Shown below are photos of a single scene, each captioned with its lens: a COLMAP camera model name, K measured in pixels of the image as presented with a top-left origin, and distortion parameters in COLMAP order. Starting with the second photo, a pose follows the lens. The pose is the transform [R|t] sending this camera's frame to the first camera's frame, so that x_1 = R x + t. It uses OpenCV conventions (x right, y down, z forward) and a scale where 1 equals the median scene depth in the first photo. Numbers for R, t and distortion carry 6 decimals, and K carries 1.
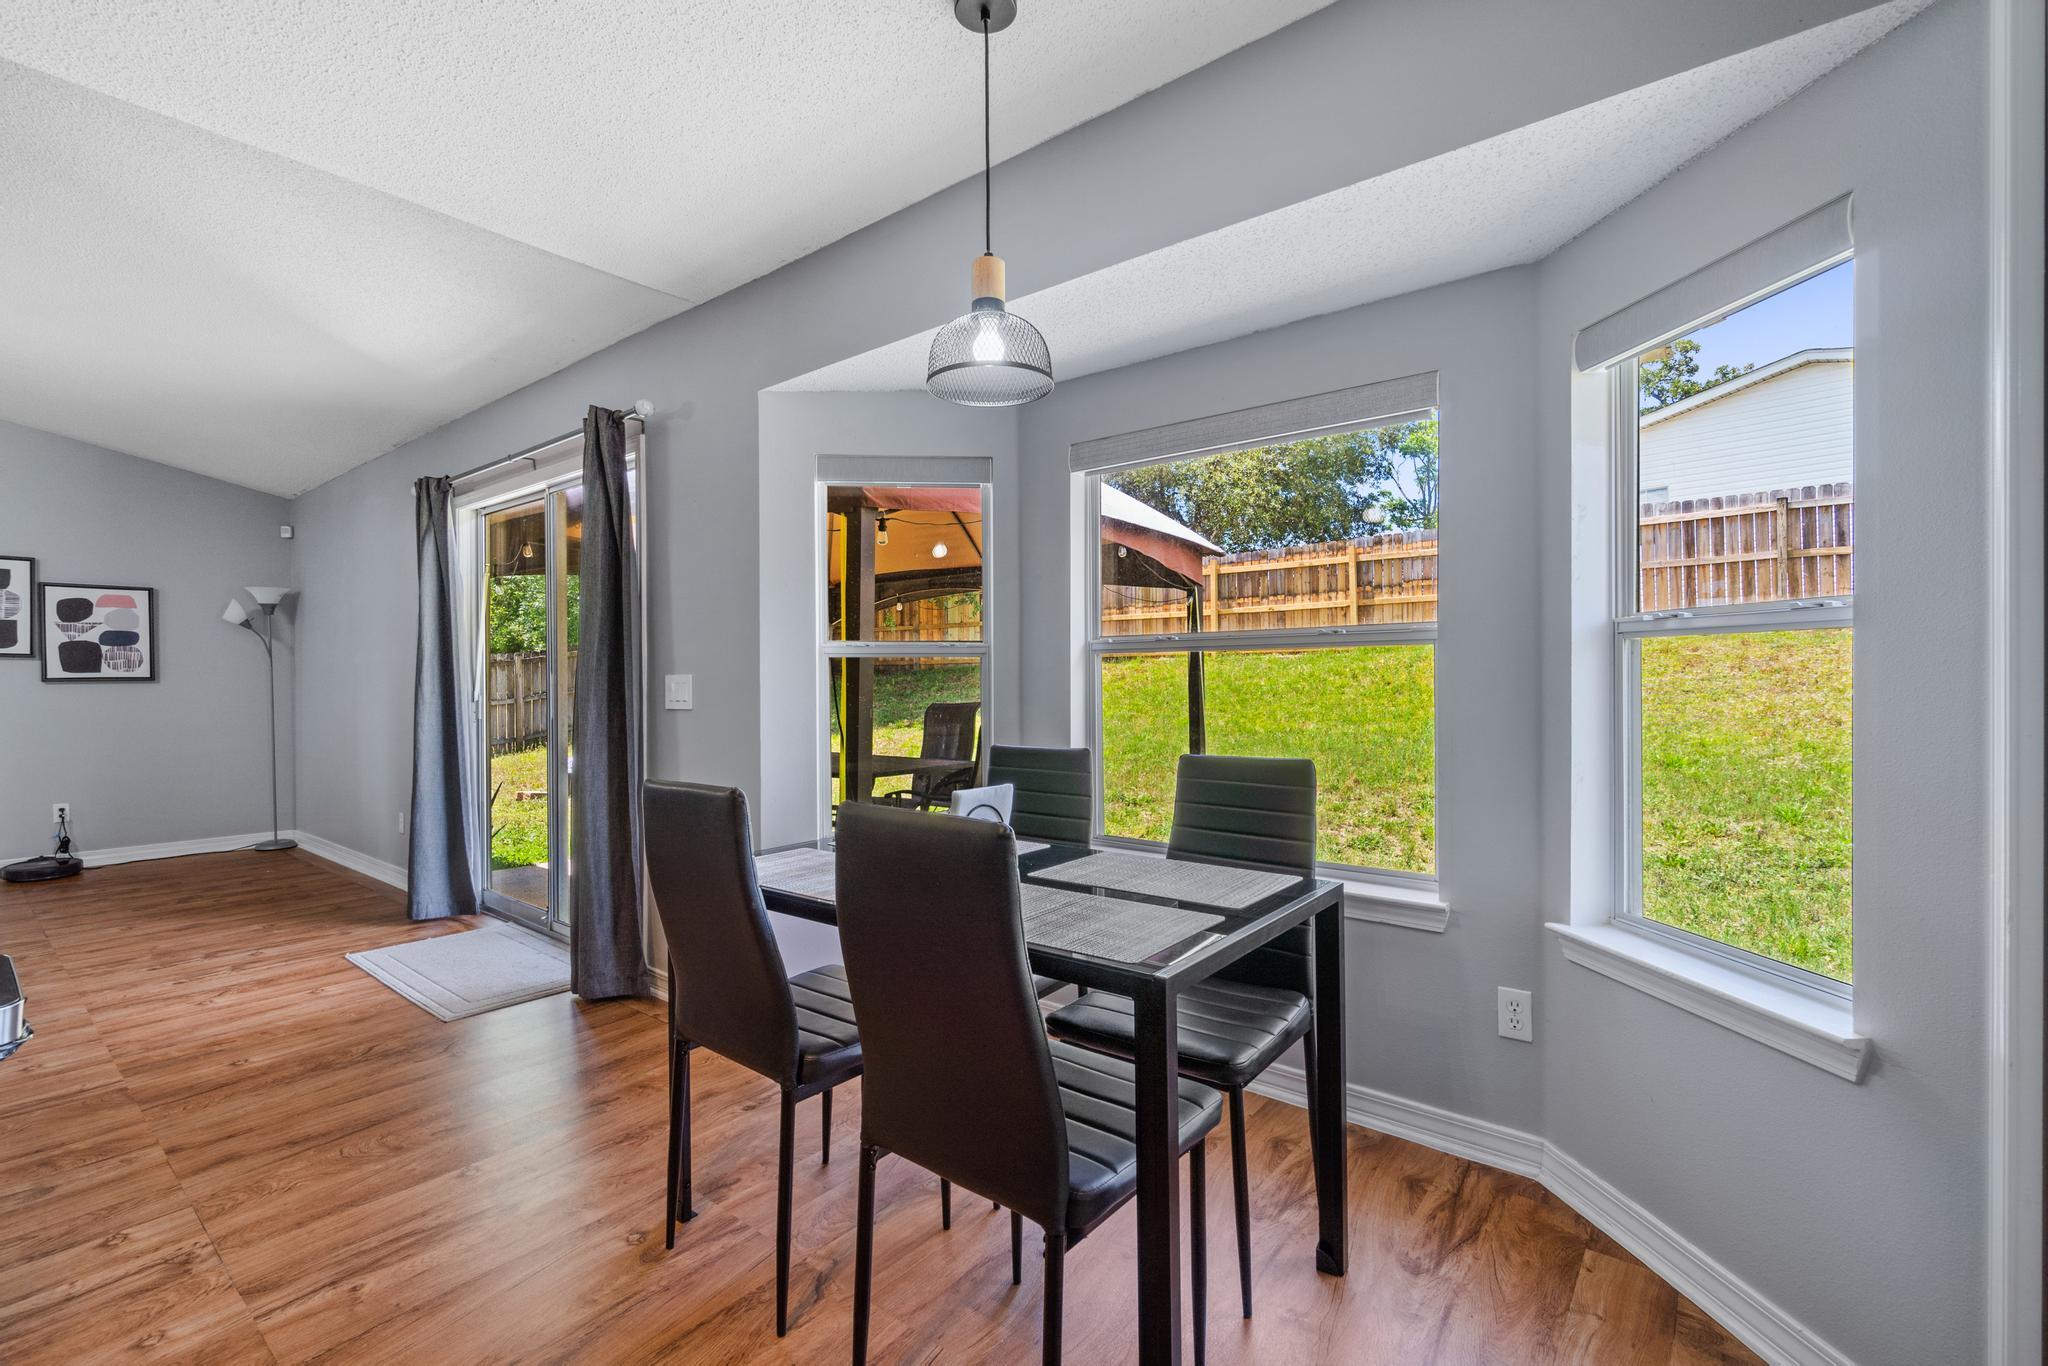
lens RADIAL K [[914.2, 0, 1029.1], [0, 914.2, 685.4], [0, 0, 1]] dist [-0.000974, 0.000079]
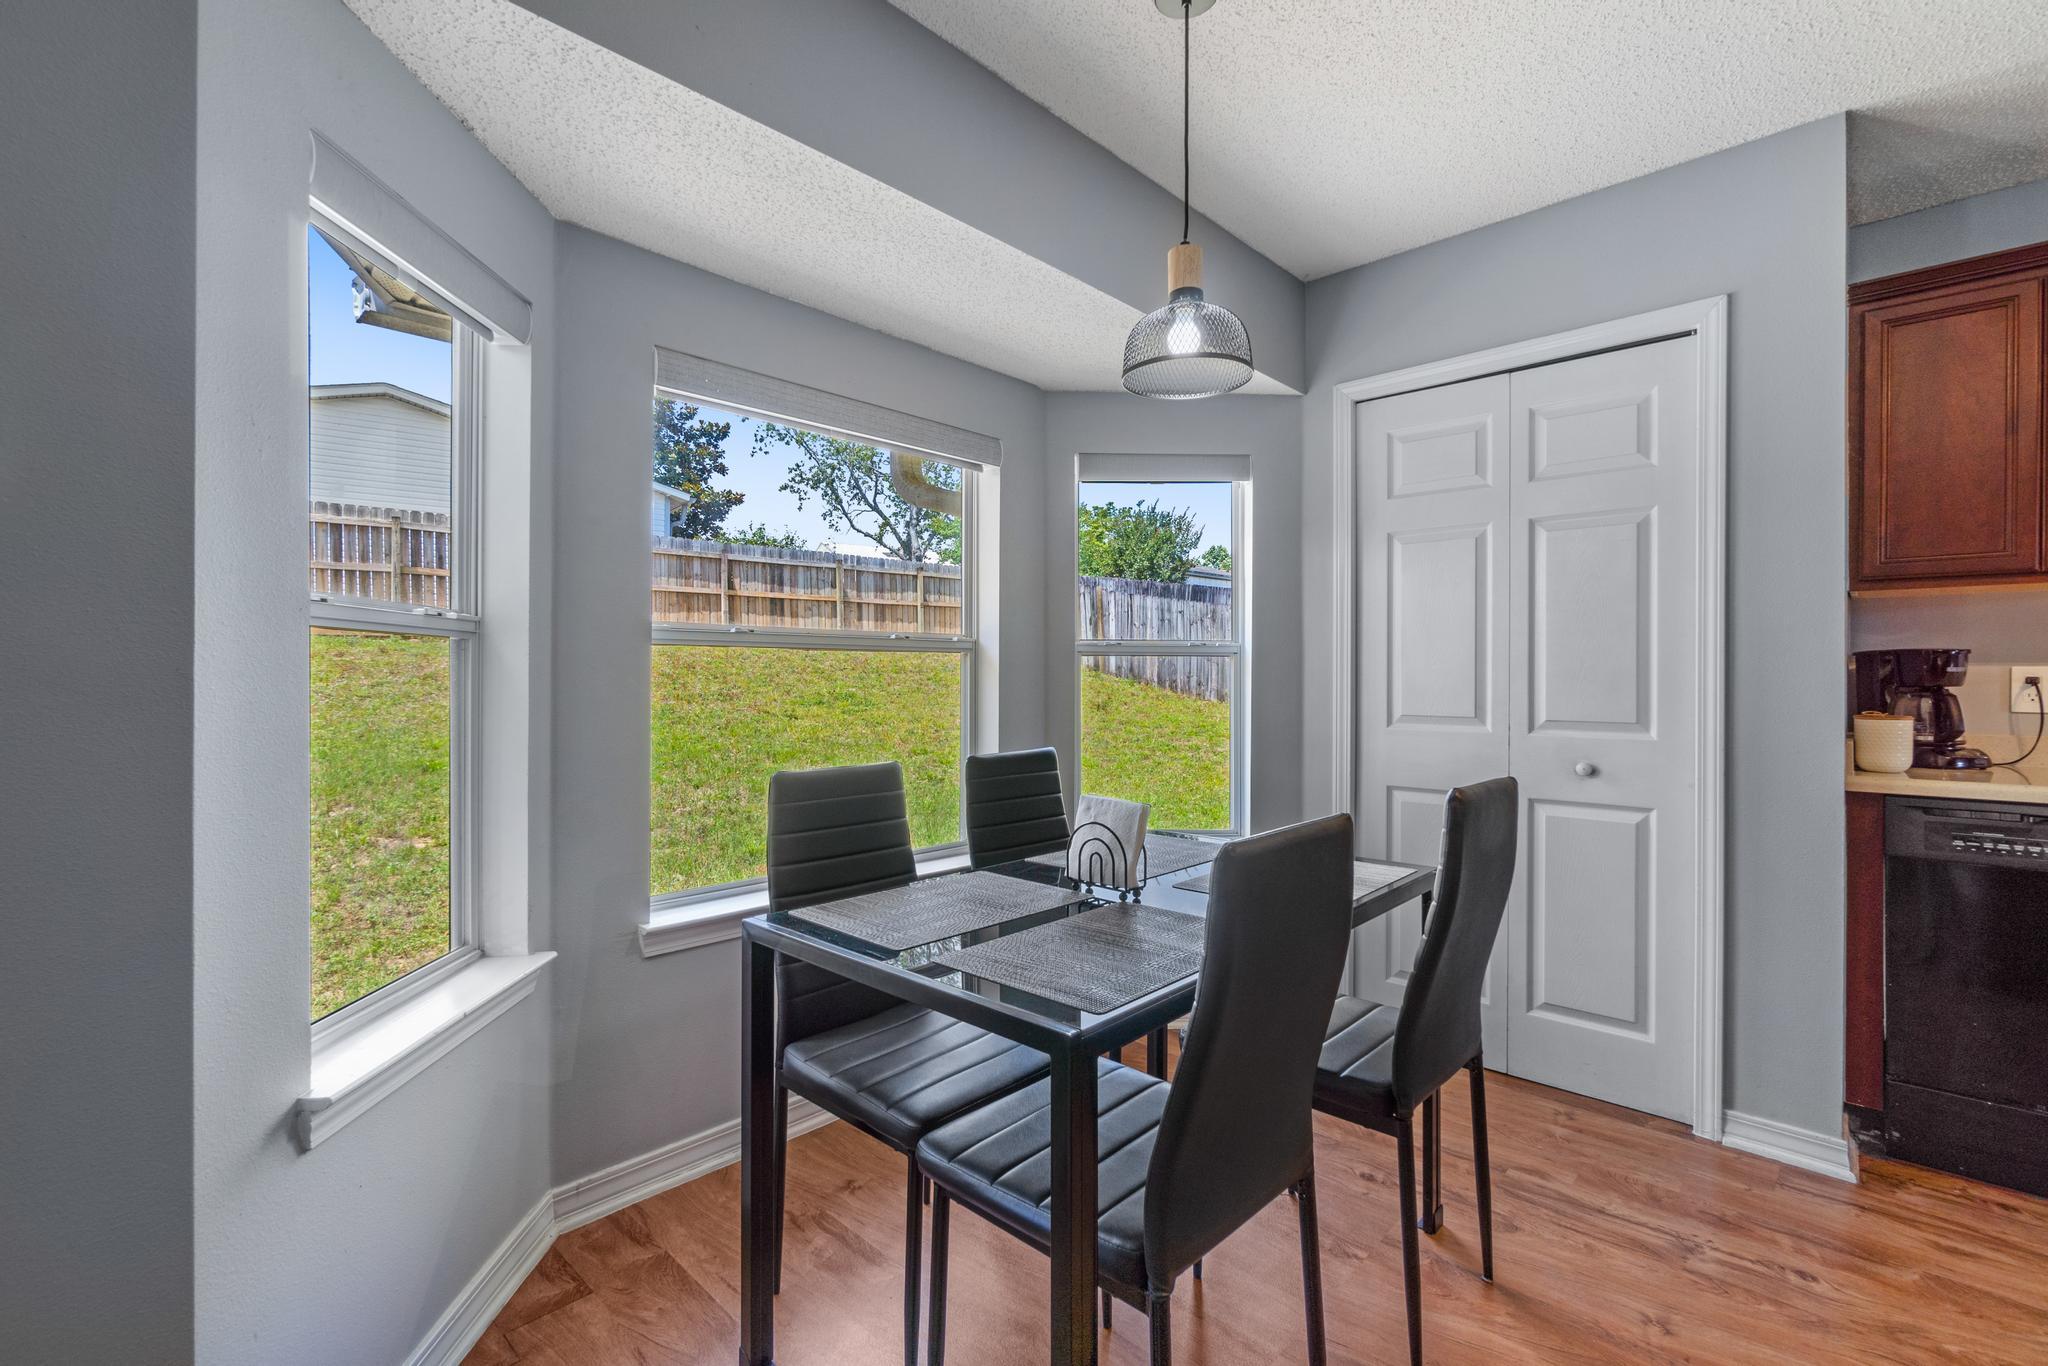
lens RADIAL K [[914.2, 0, 1018.1], [0, 914.2, 678.6], [0, 0, 1]] dist [-0.000974, 0.000079]
pose [[0.082495, 0.009378, 0.996547, -0.191298], [0.011409, 0.999881, -0.010354, 0.005764], [-0.996526, 0.012223, 0.082378, 0.180790]]
